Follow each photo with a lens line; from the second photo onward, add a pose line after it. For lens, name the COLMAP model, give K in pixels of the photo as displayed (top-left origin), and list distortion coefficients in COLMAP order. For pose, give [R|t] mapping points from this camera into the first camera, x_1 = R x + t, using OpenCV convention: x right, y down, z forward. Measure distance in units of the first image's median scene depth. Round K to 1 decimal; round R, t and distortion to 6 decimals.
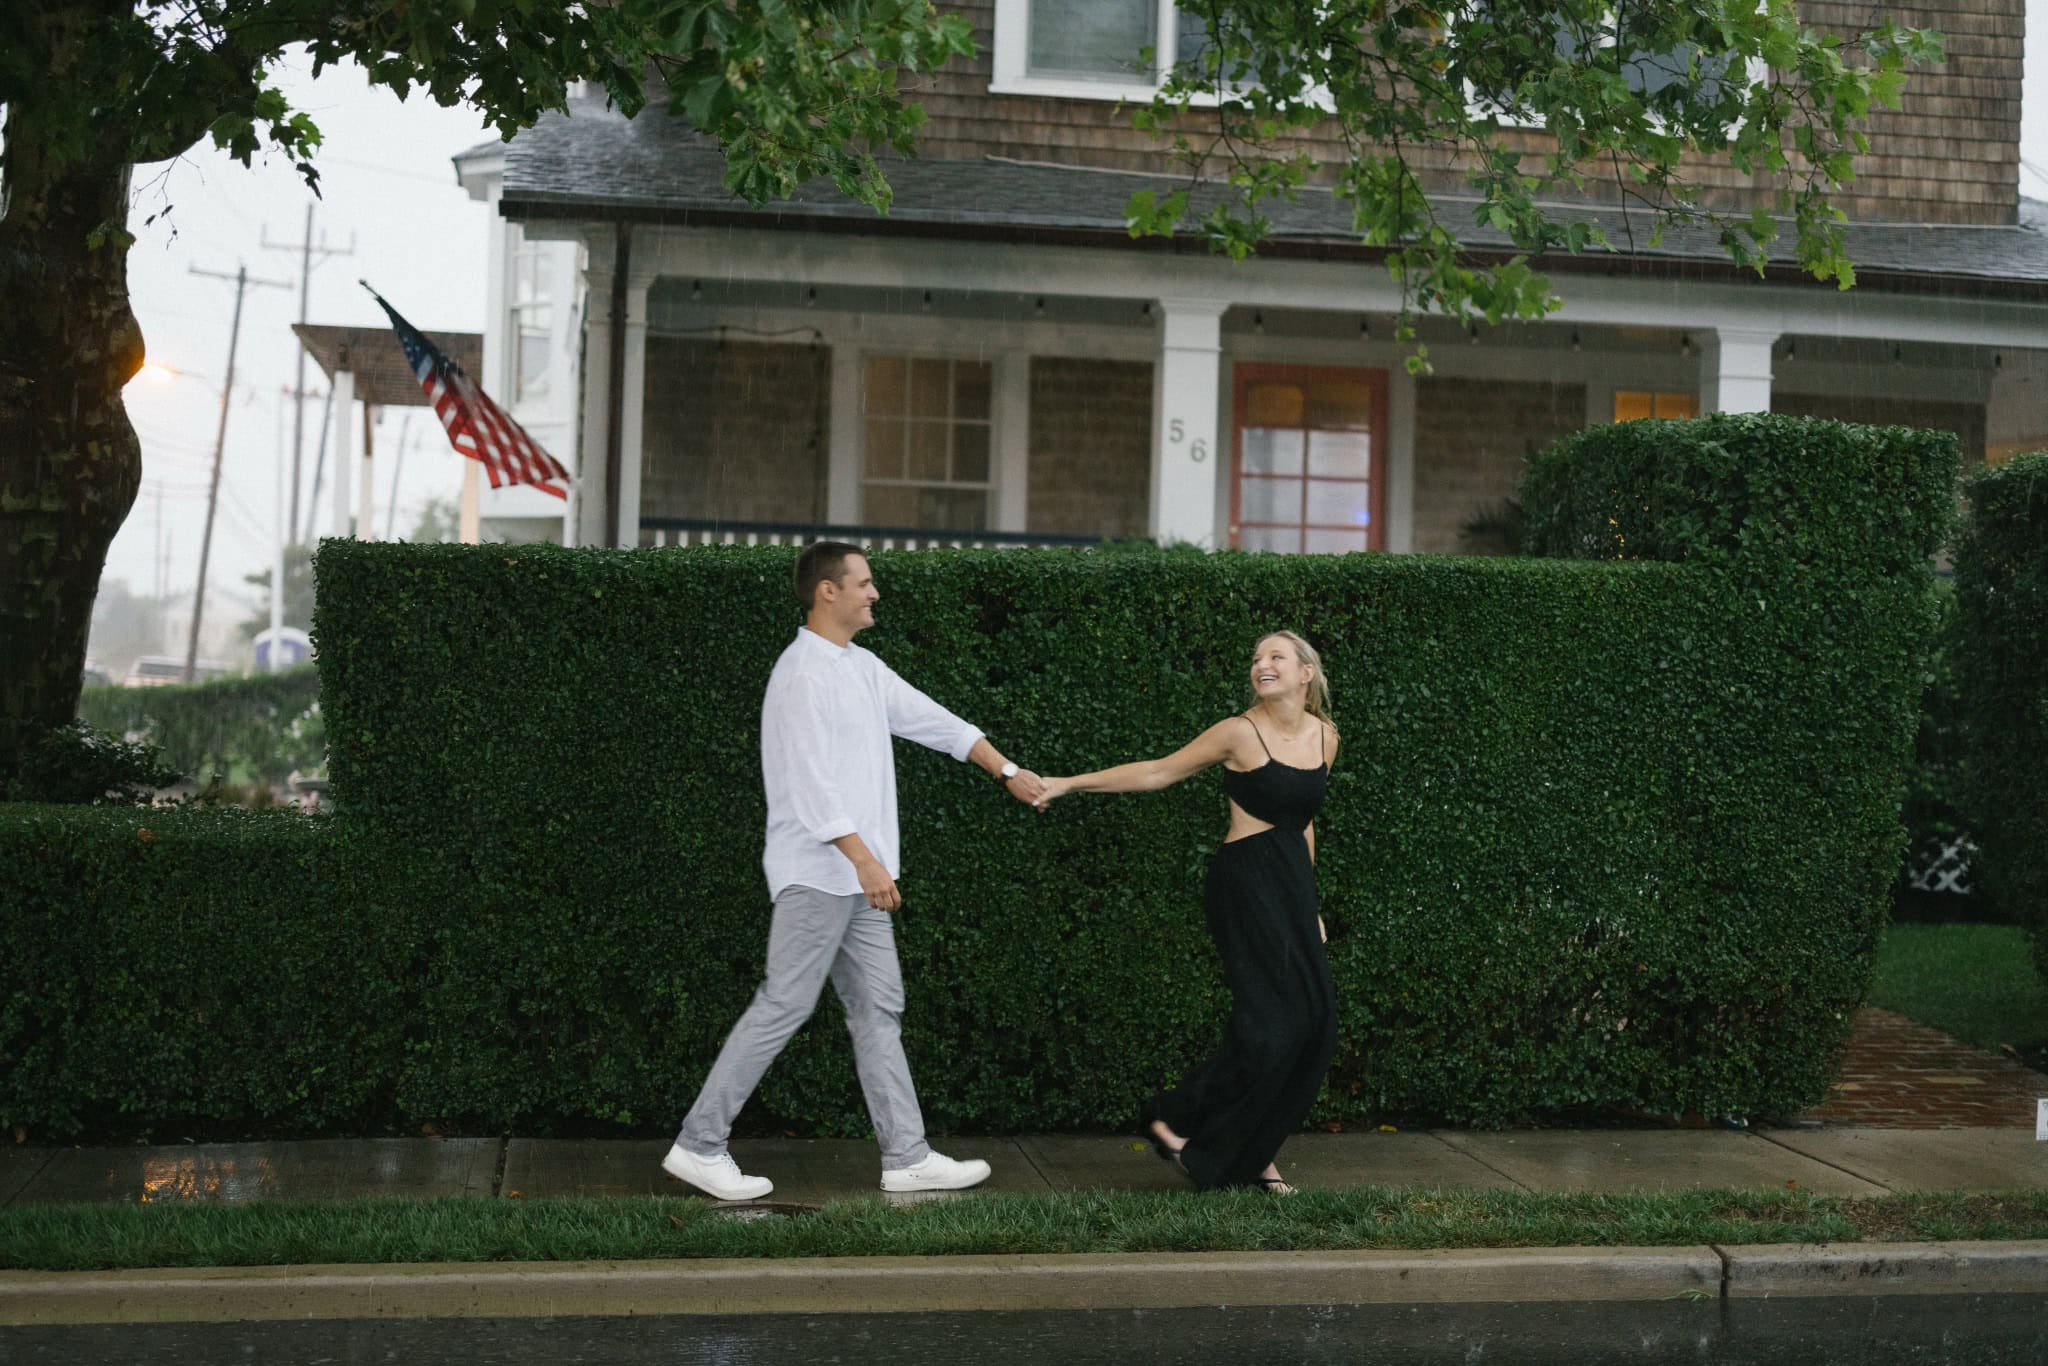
lens RADIAL K [[2945.4, 0, 1025.7], [0, 2945.4, 676.3], [0, 0, 1]] dist [0.017541, 0.000000]
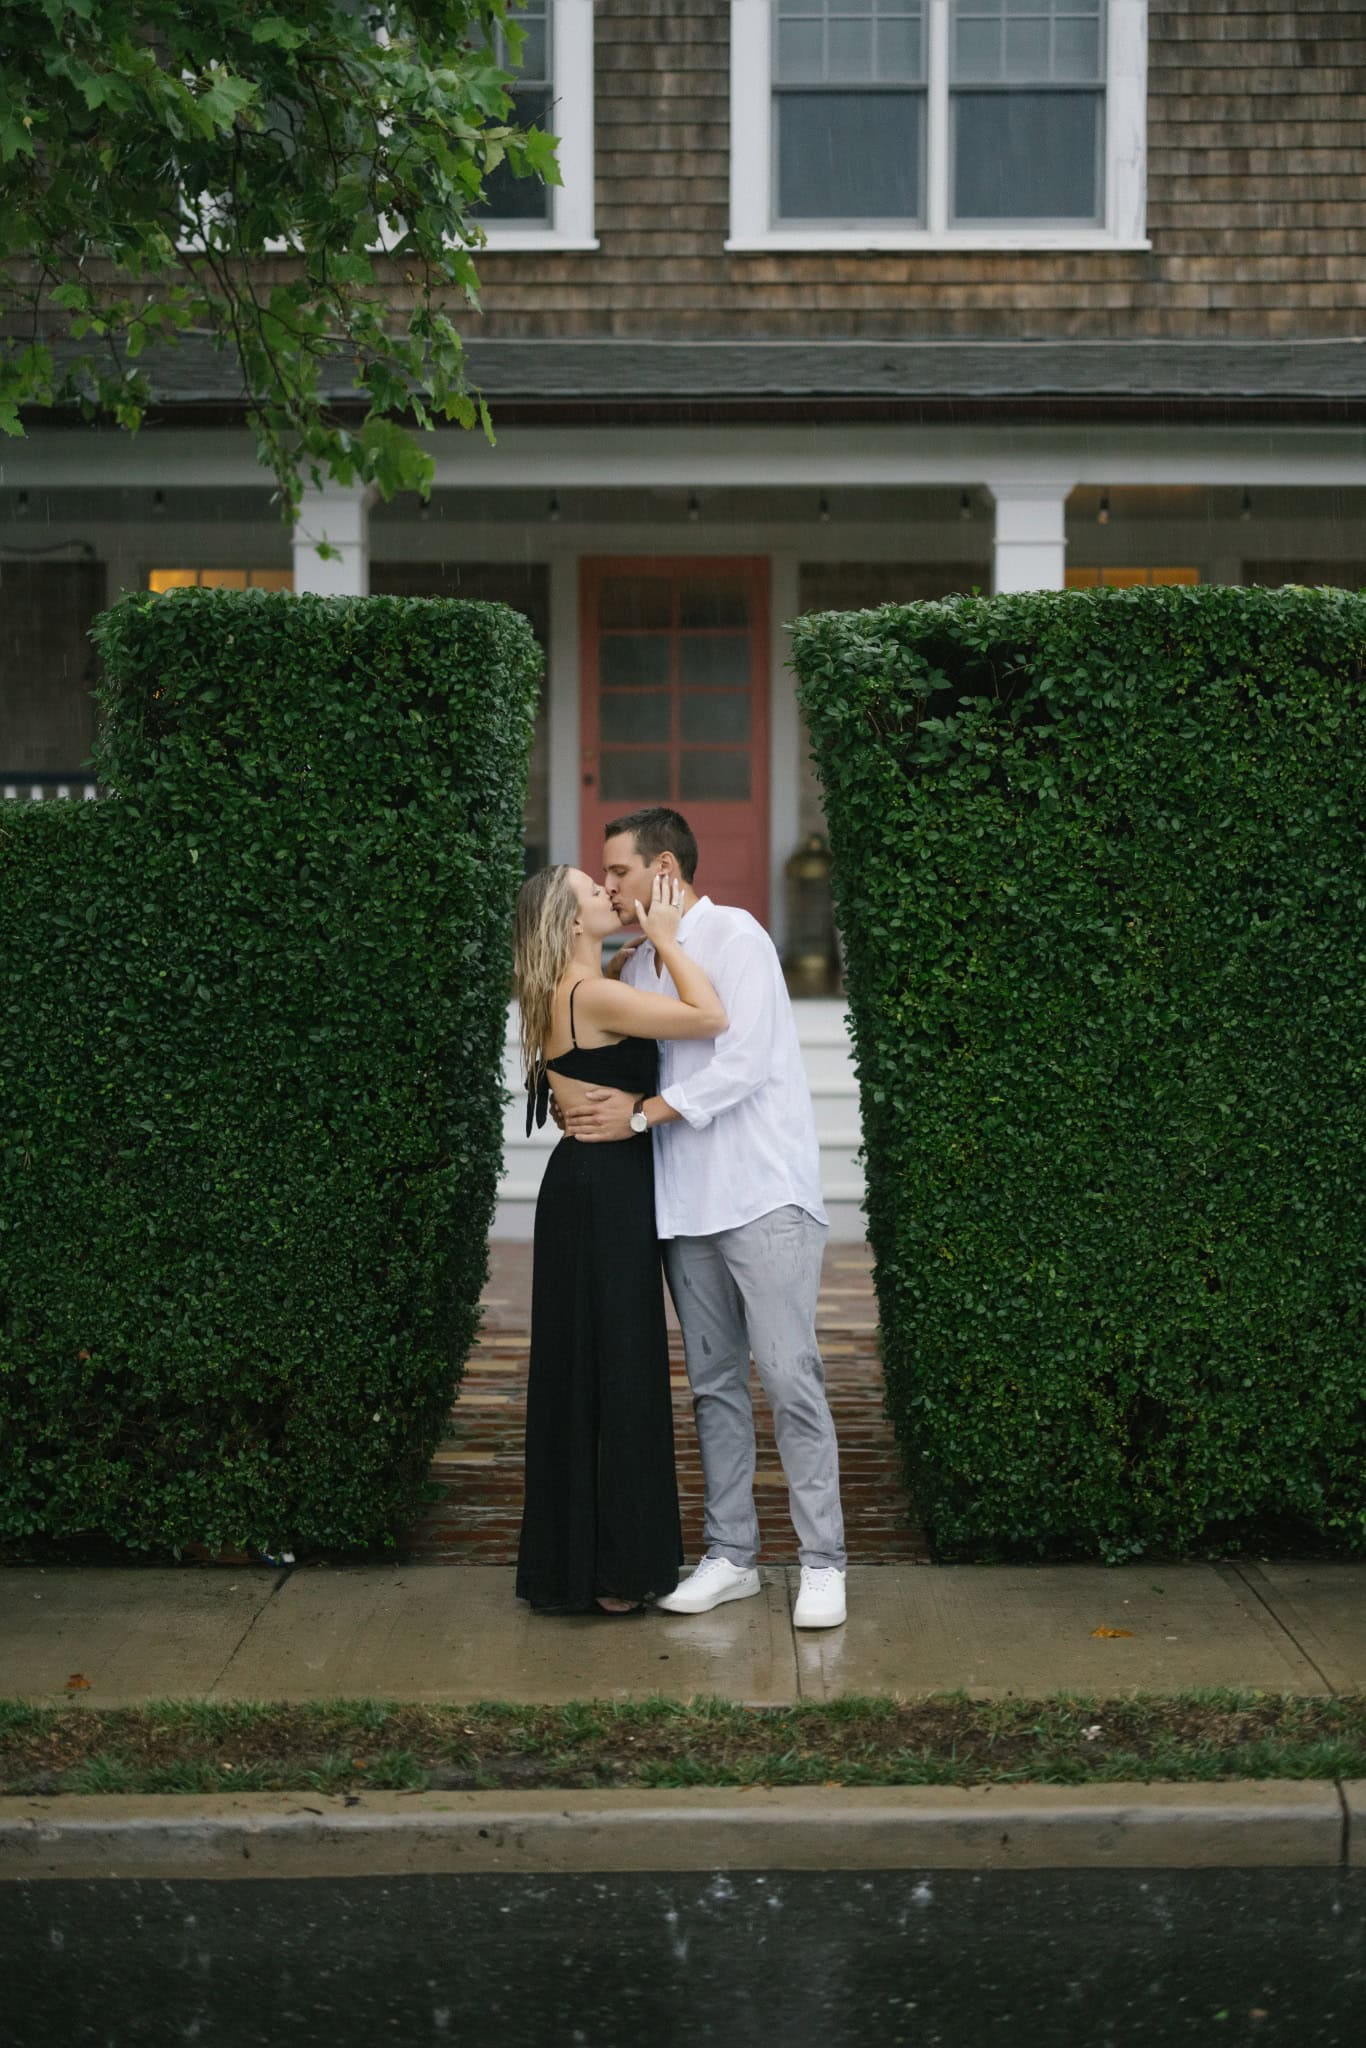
lens RADIAL K [[2945.4, 0, 681.9], [0, 2945.4, 1030.8], [0, 0, 1]] dist [0.017541, 0.000000]
pose [[0.981198, -0.020990, -0.191859, 0.494530], [0.029426, 0.998716, 0.041227, -0.007639], [0.190748, -0.046098, 0.980556, 0.310876]]
